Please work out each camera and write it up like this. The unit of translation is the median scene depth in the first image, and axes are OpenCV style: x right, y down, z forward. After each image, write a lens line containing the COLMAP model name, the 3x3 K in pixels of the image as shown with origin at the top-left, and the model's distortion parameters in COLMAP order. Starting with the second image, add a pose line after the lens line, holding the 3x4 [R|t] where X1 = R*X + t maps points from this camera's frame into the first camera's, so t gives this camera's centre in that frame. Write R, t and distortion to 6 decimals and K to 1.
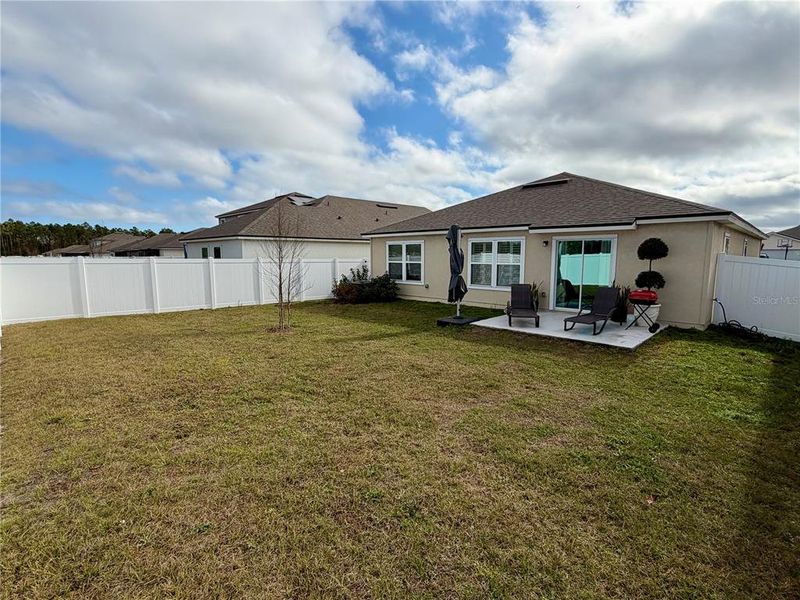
lens RADIAL K [[371.1, 0, 400.0], [0, 371.1, 300.0], [0, 0, 1]] dist [-0.001891, -0.000141]
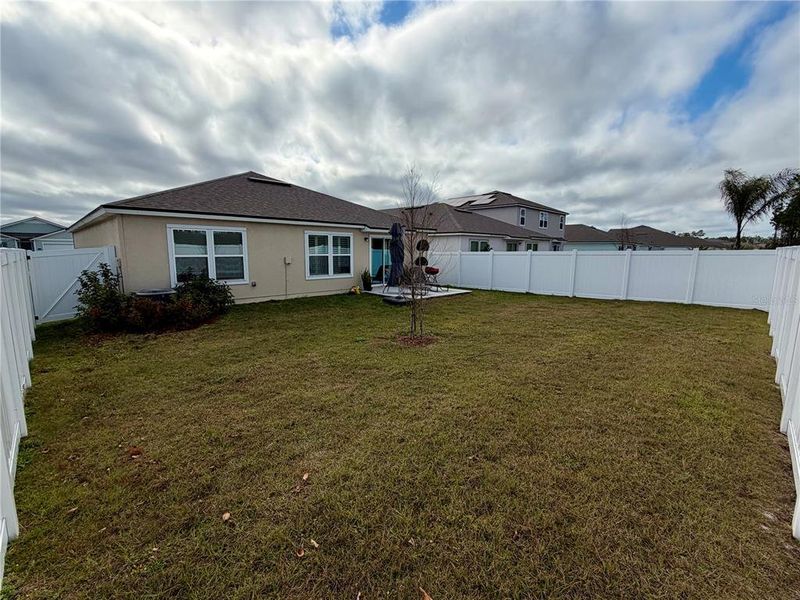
lens RADIAL K [[371.1, 0, 400.0], [0, 371.1, 300.0], [0, 0, 1]] dist [-0.001891, -0.000141]
pose [[-0.009257, -0.135602, 0.990720, -0.888525], [0.108655, 0.984760, 0.135802, -0.093976], [-0.994036, 0.108904, 0.005618, 0.801704]]
